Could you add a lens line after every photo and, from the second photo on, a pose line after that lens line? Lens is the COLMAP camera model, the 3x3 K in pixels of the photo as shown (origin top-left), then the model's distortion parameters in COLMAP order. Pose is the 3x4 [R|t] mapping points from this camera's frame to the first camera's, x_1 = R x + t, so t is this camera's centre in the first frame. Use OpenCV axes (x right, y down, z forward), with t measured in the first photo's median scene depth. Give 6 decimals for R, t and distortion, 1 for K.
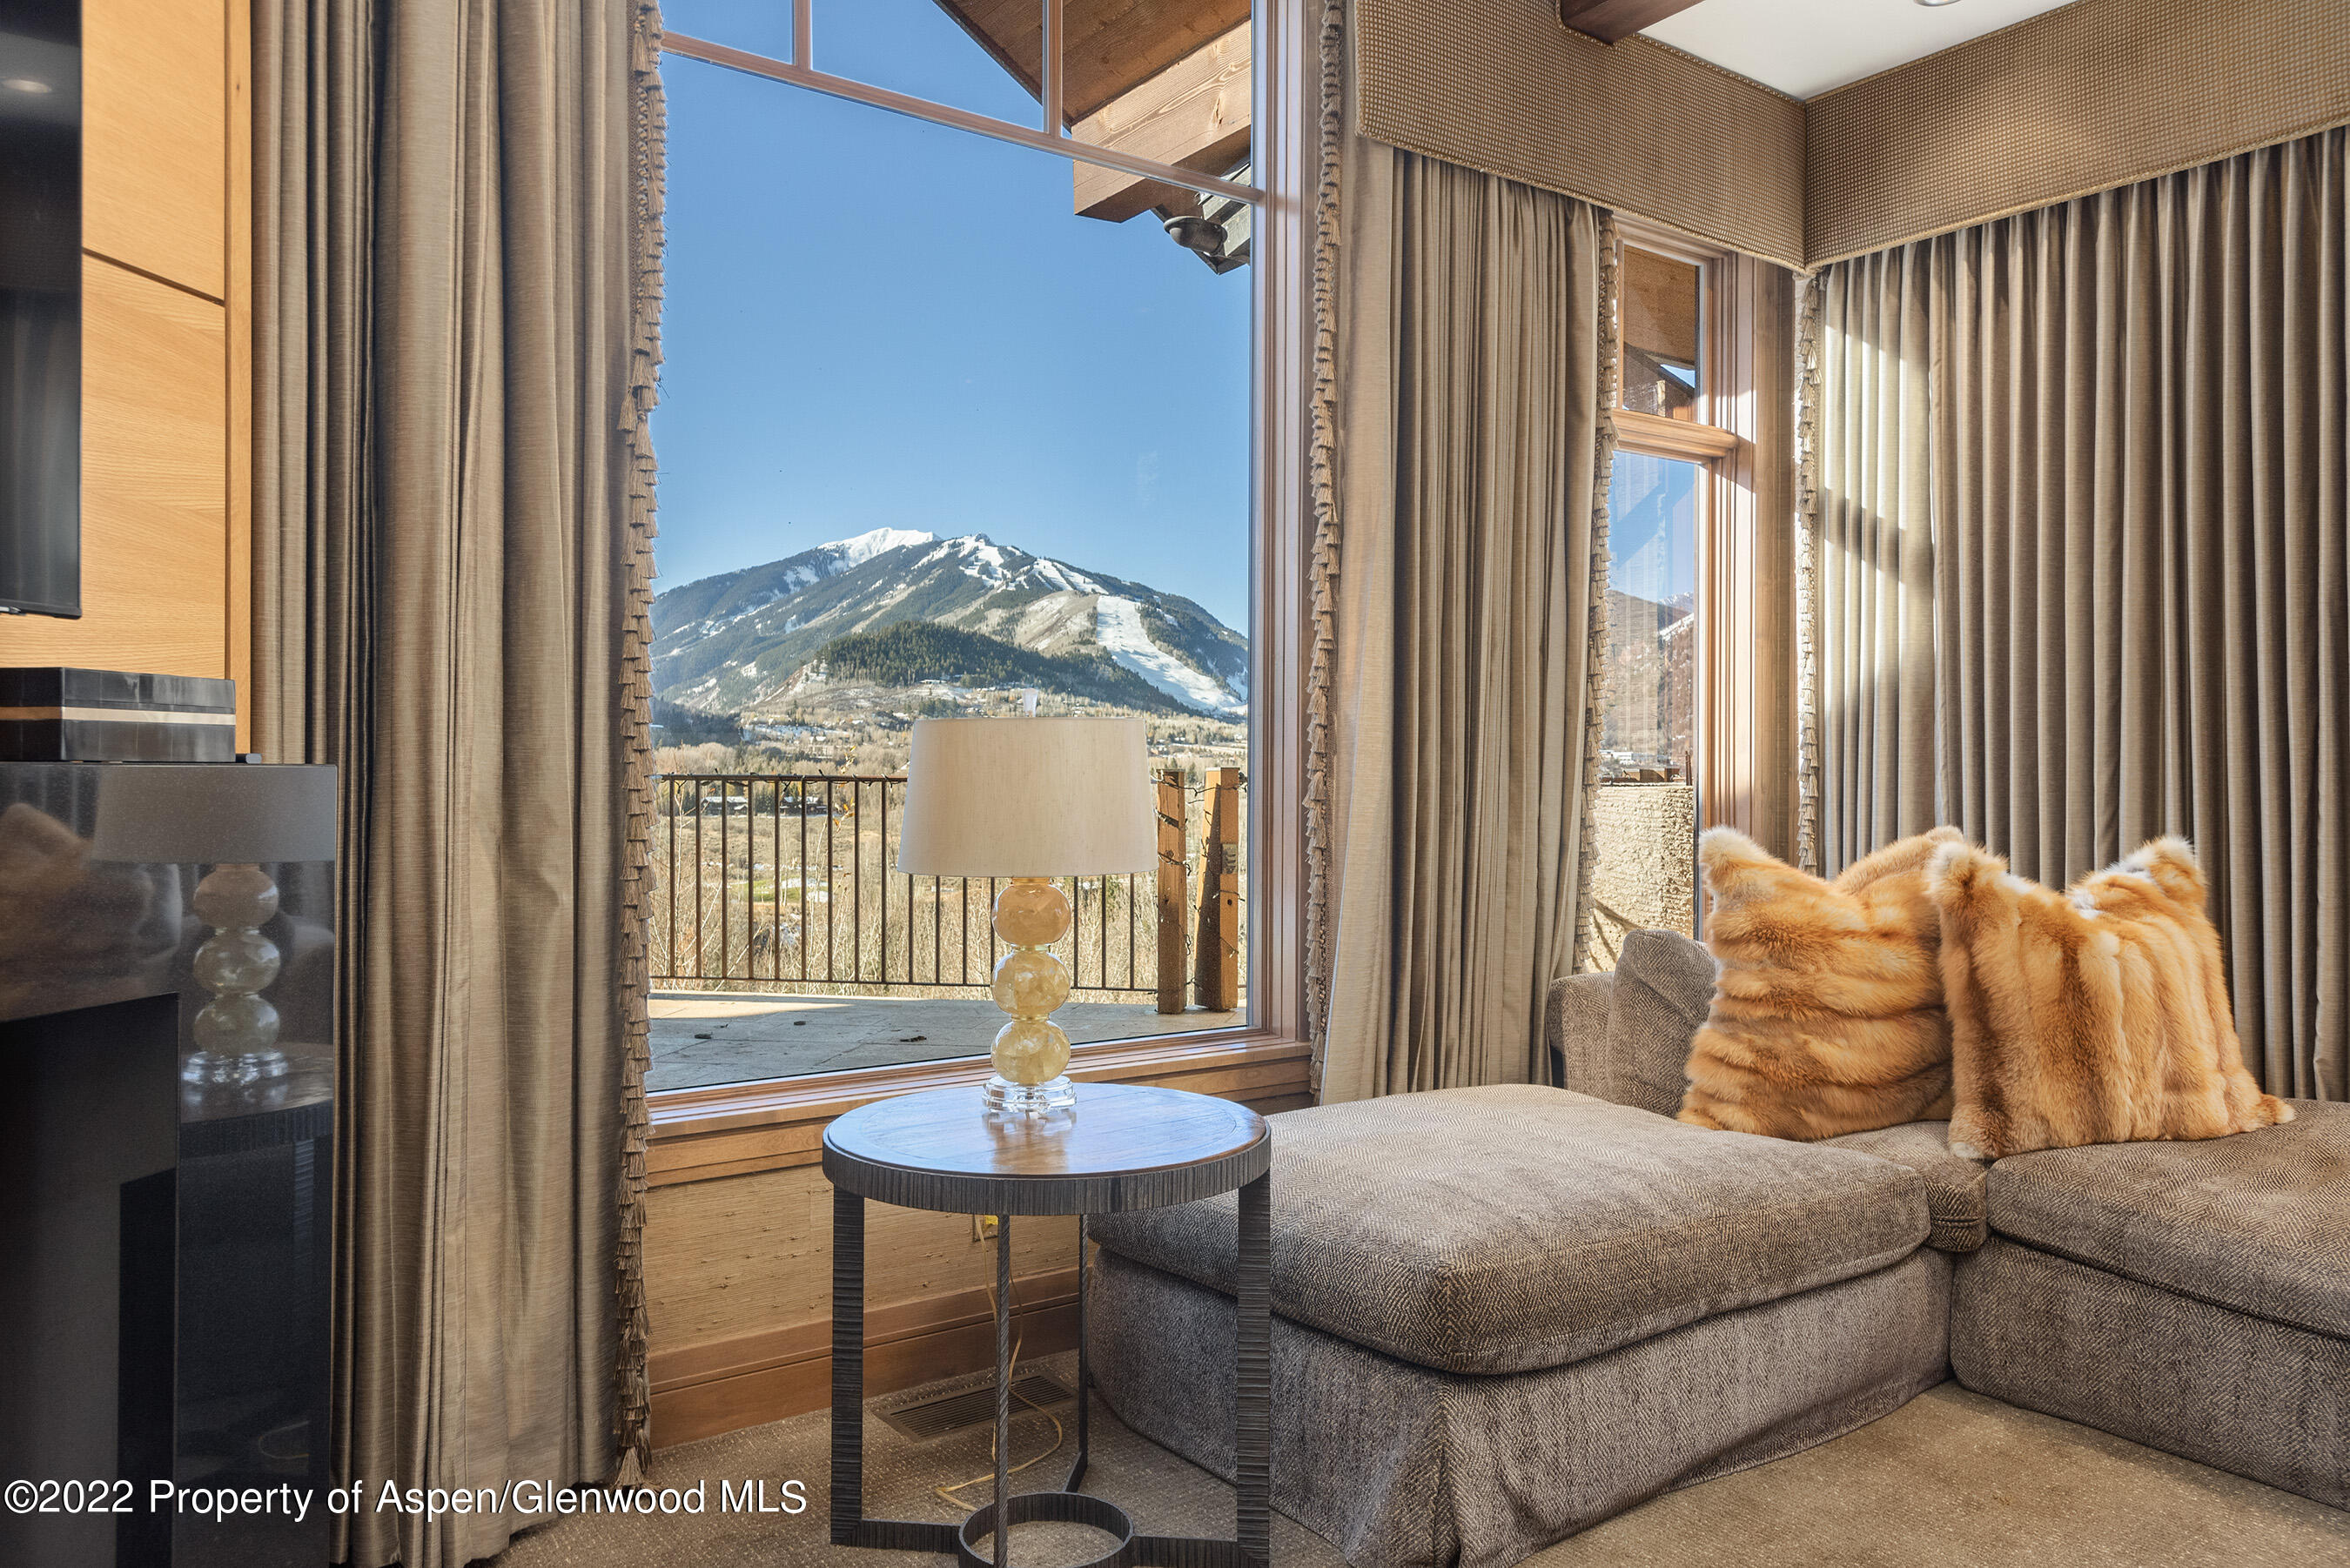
lens RADIAL K [[1708.7, 0, 1121.3], [0, 1708.7, 760.3], [0, 0, 1]] dist [0.009007, -0.009351]
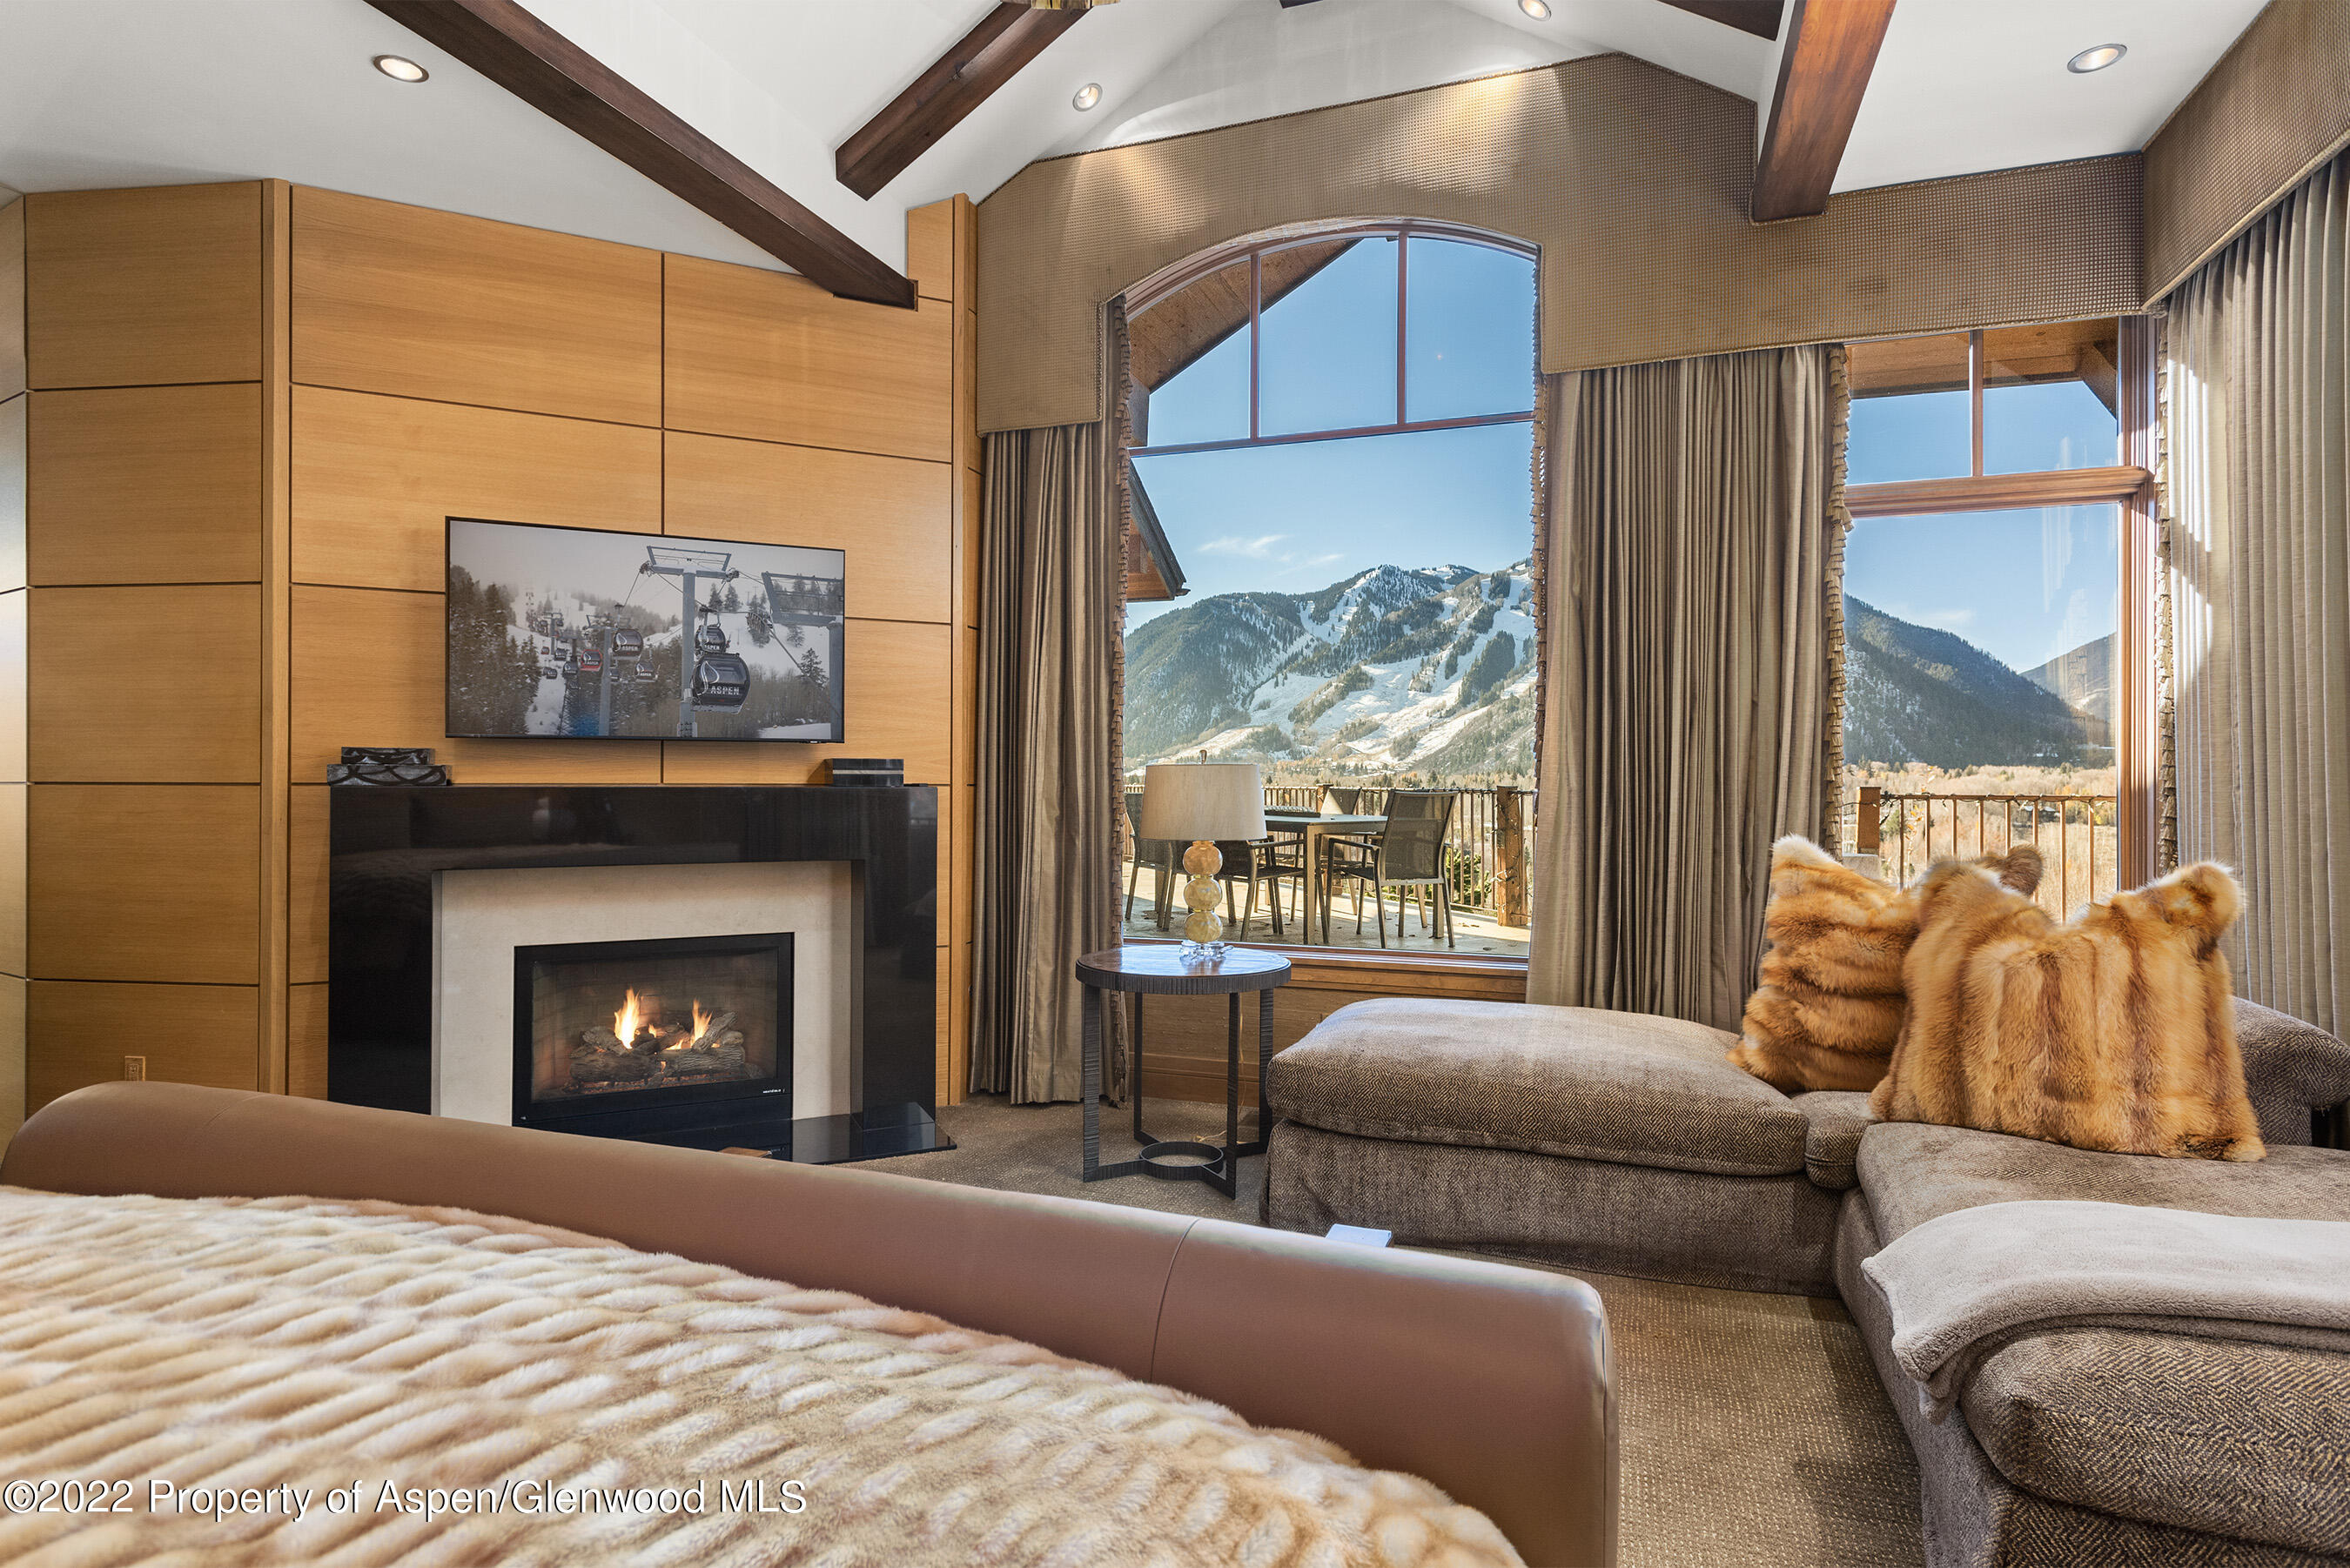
lens RADIAL K [[1249.1, 0, 1221.5], [0, 1249.1, 800.3], [0, 0, 1]] dist [0.019218, -0.007596]
pose [[0.566329, 0.007702, -0.824144, 0.919487], [0.004375, 0.999914, 0.012351, -0.001408], [0.824168, -0.010601, 0.566246, 0.131699]]
